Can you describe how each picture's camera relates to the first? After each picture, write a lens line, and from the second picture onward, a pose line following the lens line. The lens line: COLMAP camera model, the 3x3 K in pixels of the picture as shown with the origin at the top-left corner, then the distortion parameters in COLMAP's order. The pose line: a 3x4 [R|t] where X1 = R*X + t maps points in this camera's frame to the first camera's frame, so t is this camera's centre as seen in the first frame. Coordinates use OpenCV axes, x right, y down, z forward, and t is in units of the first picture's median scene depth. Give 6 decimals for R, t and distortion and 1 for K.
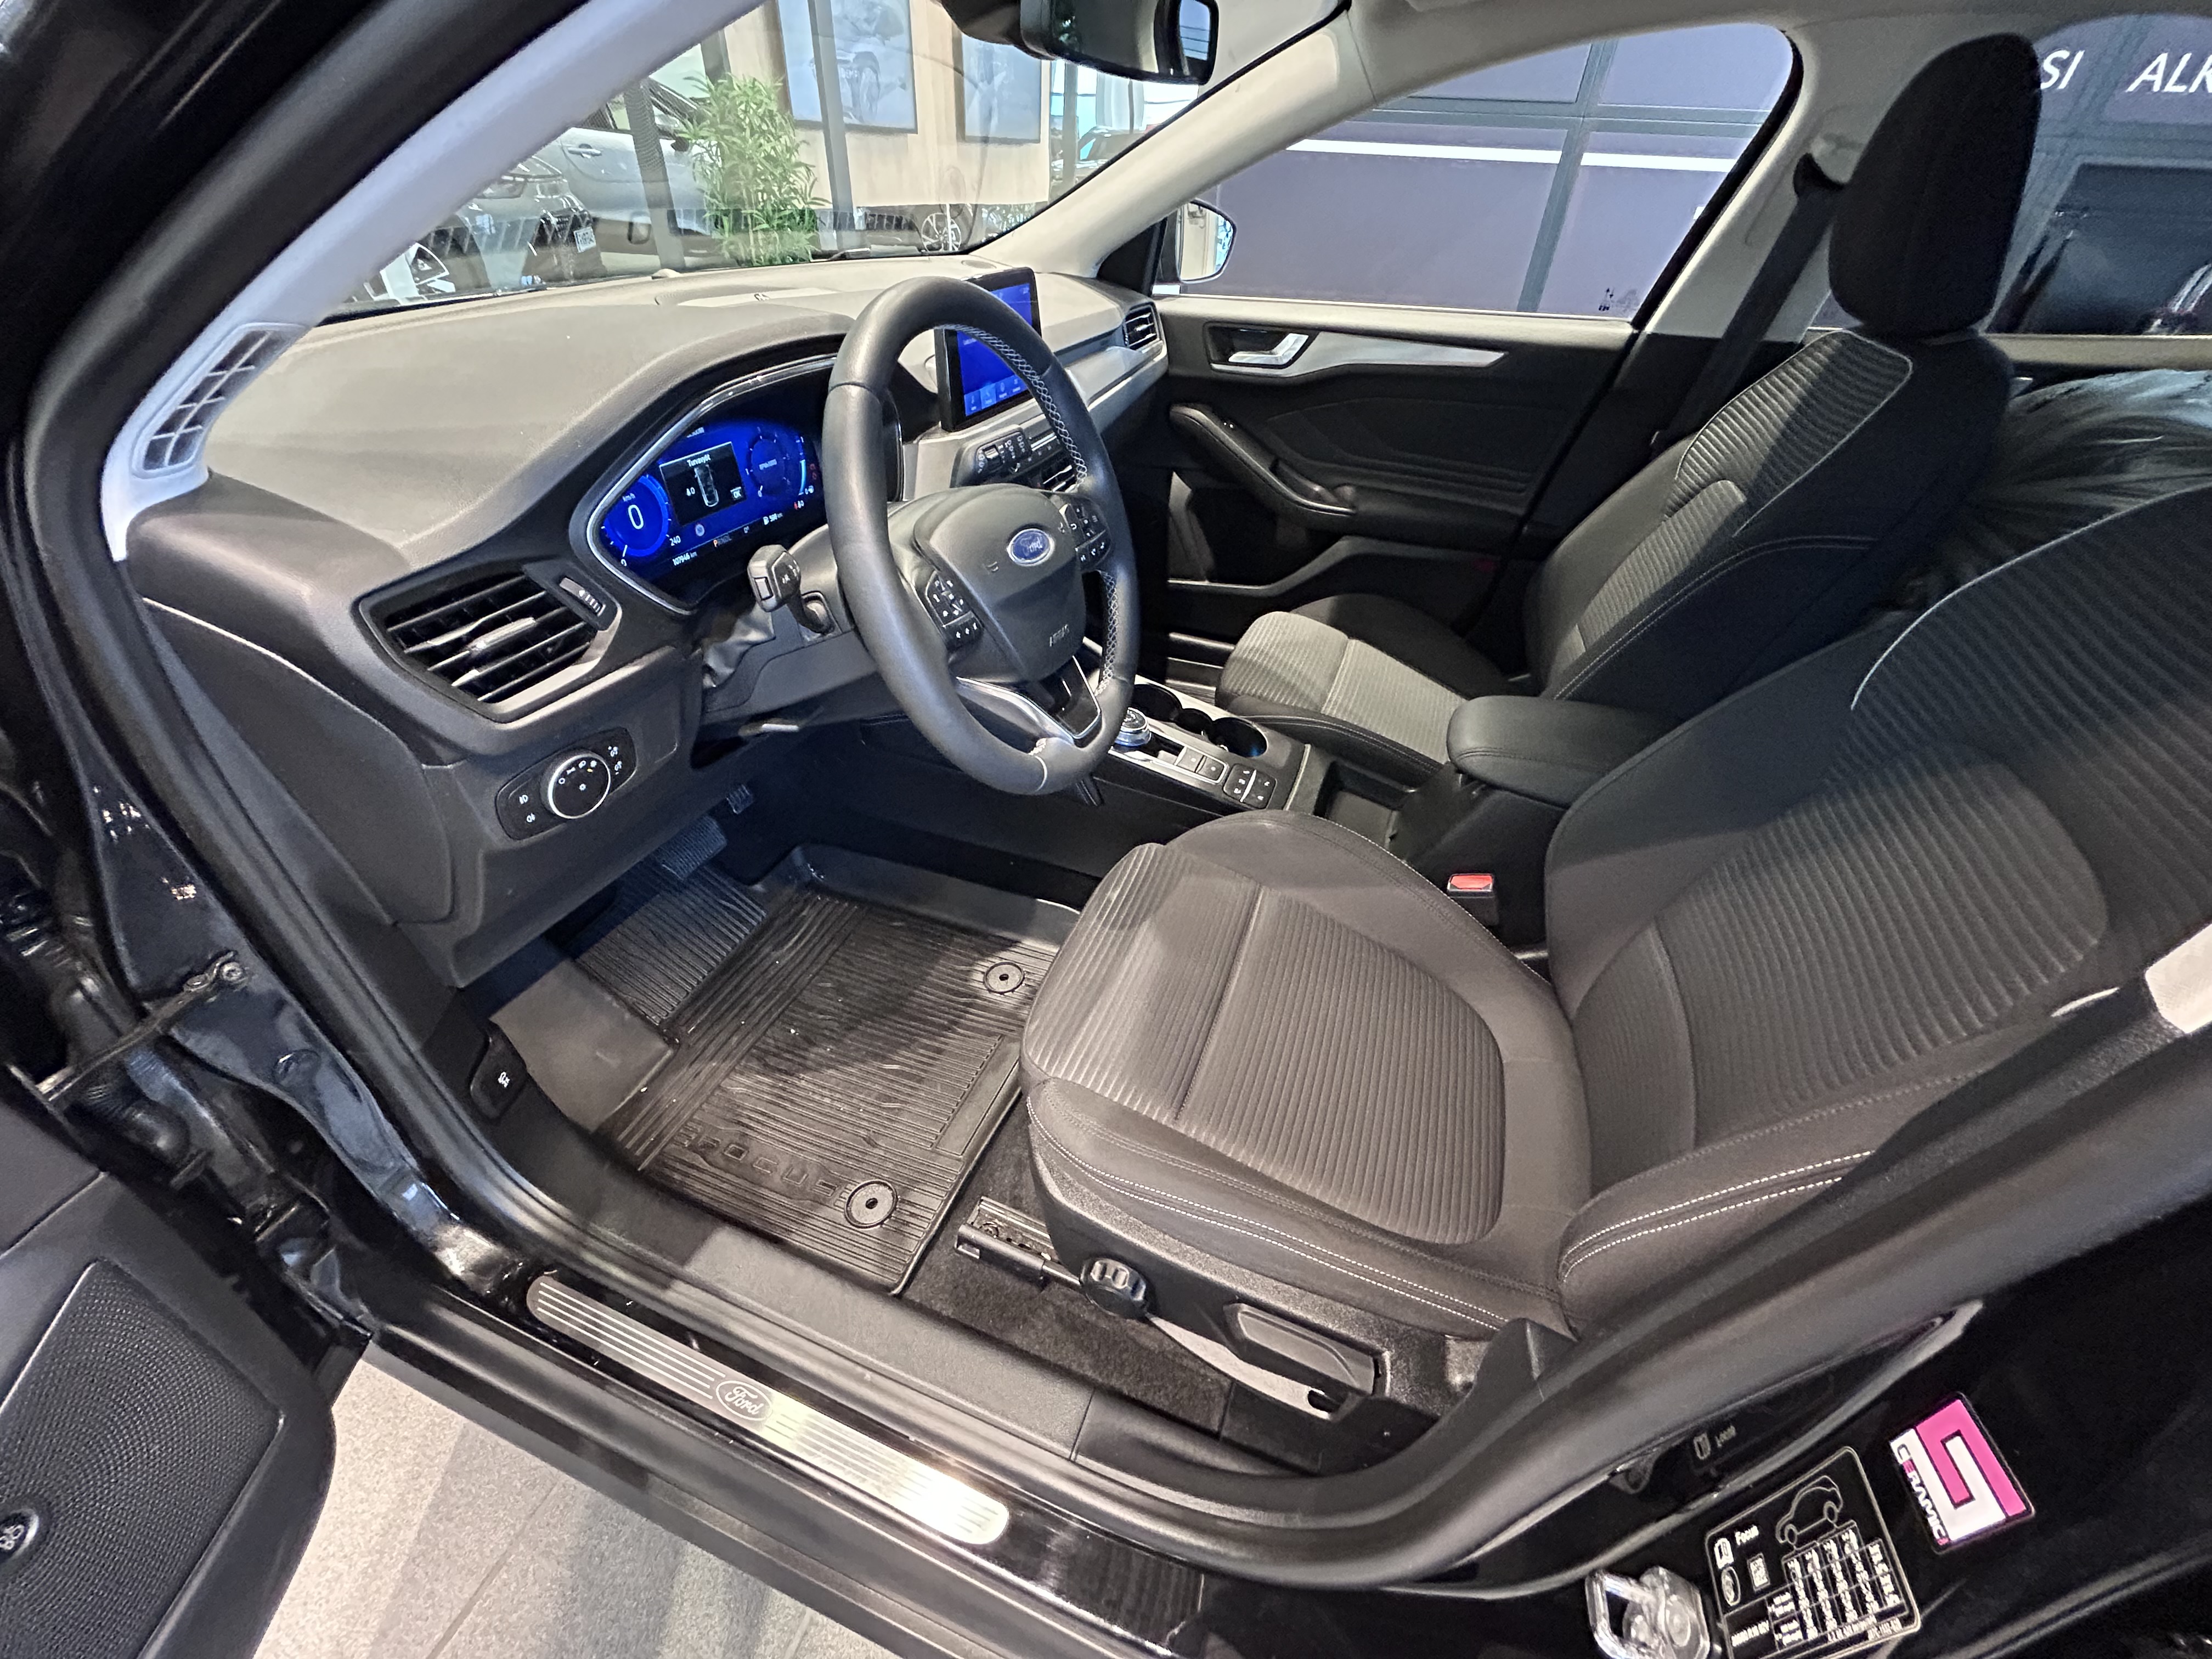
lens RADIAL K [[882.8, 0, 1103.8], [0, 882.8, 831.3], [0, 0, 1]] dist [0.004999, -0.001284]
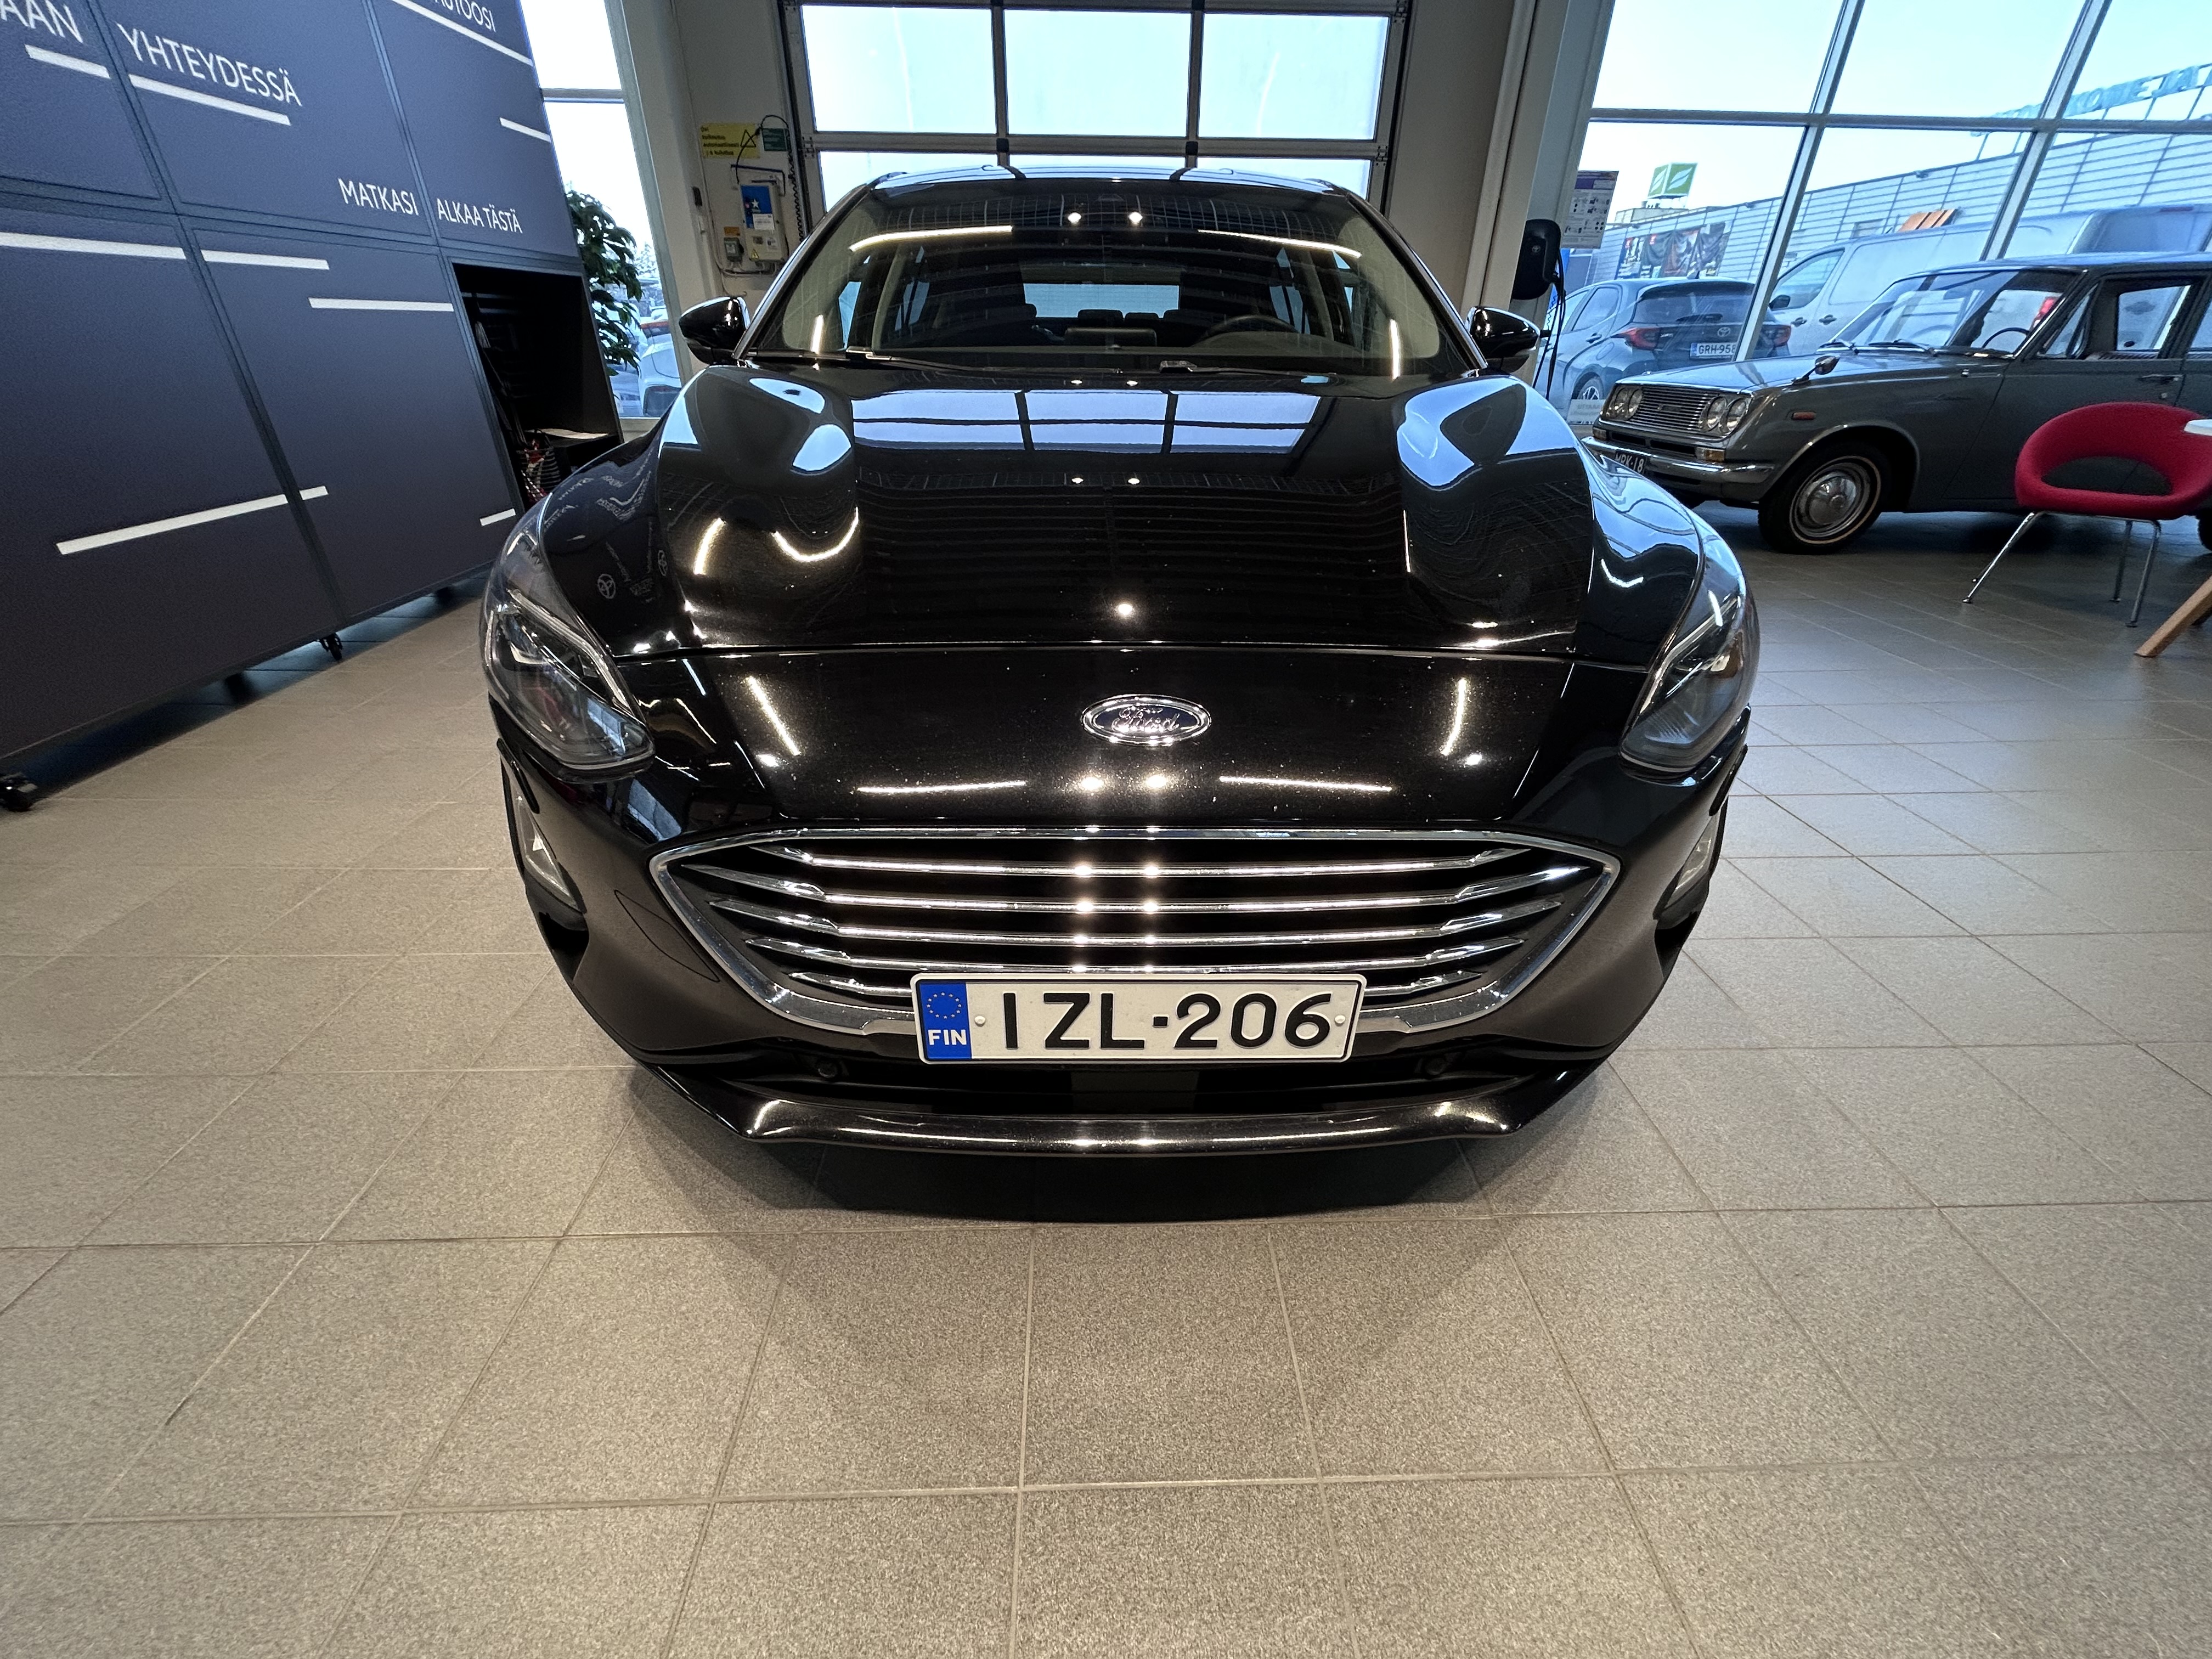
lens RADIAL K [[882.8, 0, 1097.6], [0, 882.8, 830.3], [0, 0, 1]] dist [0.004999, -0.001284]
pose [[-0.365628, -0.501120, 0.784344, -1.468009], [0.543642, 0.569028, 0.616977, -0.763054], [-0.755493, 0.651986, 0.064377, 0.997929]]
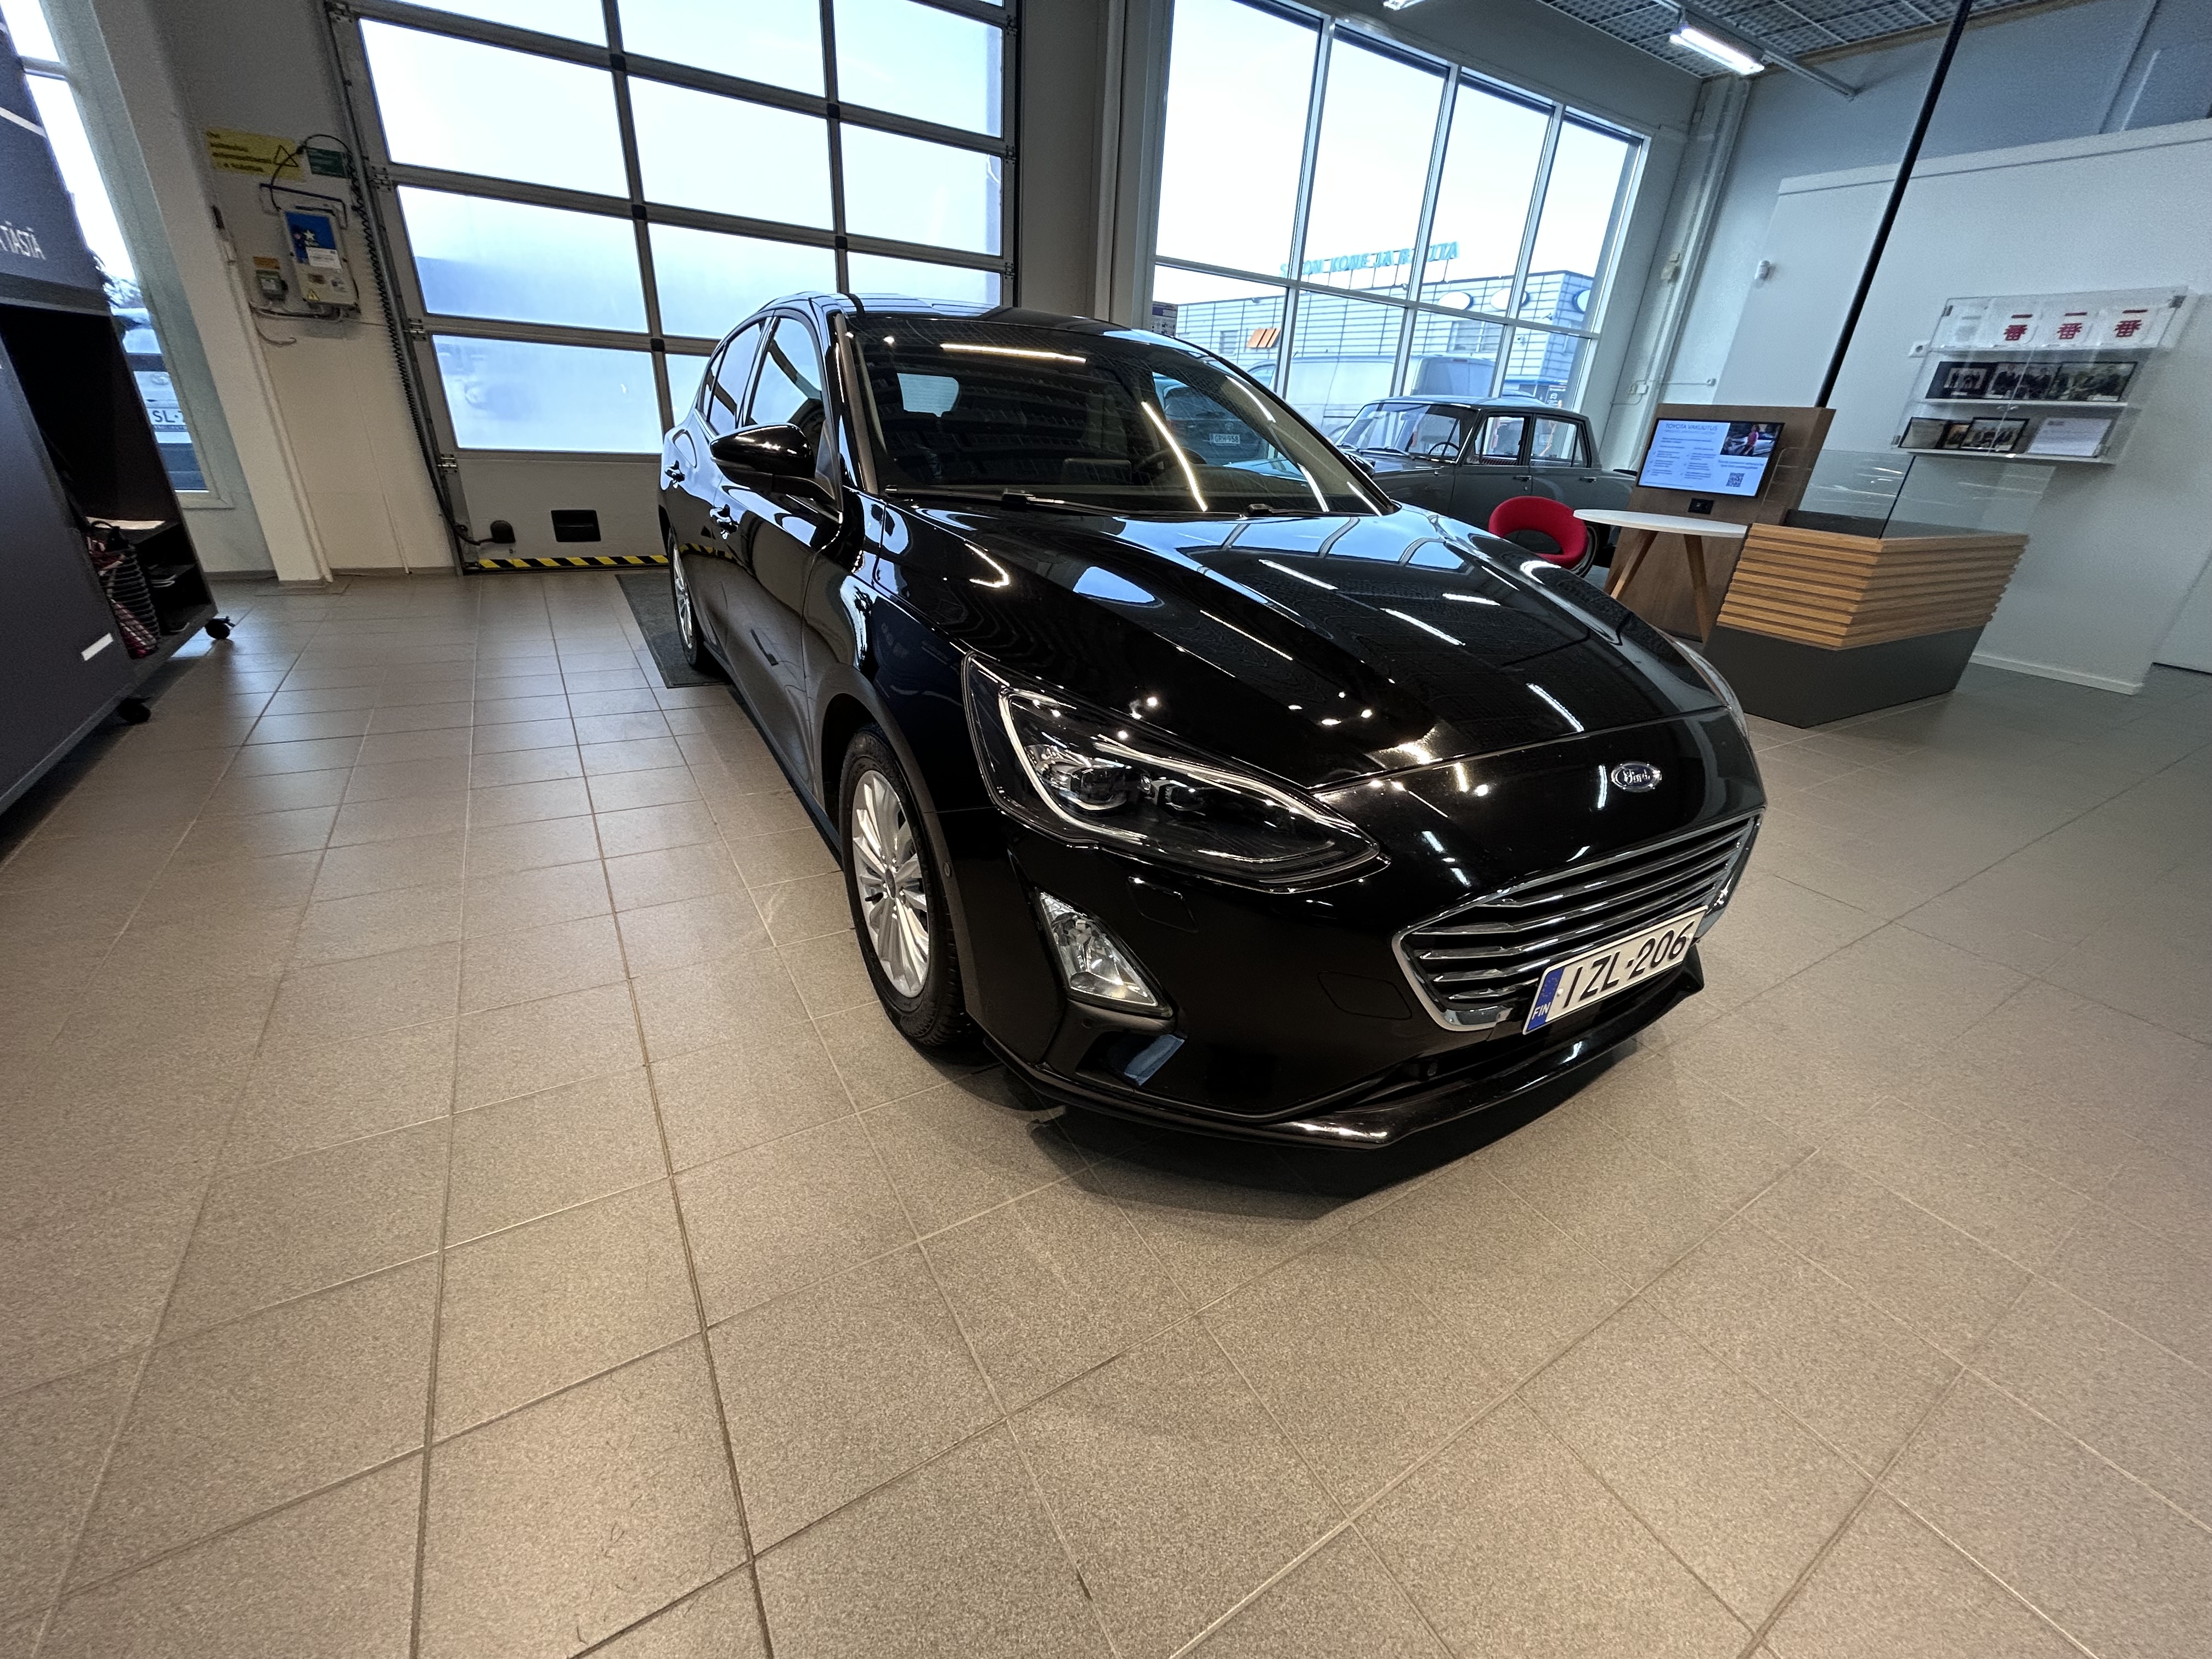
lens RADIAL K [[882.8, 0, 1104.4], [0, 882.8, 829.1], [0, 0, 1]] dist [0.004999, -0.001284]
pose [[-0.775918, -0.353644, 0.522387, -1.105002], [0.301093, 0.520067, 0.799296, -1.260549], [-0.554342, 0.777475, -0.297049, 1.537309]]
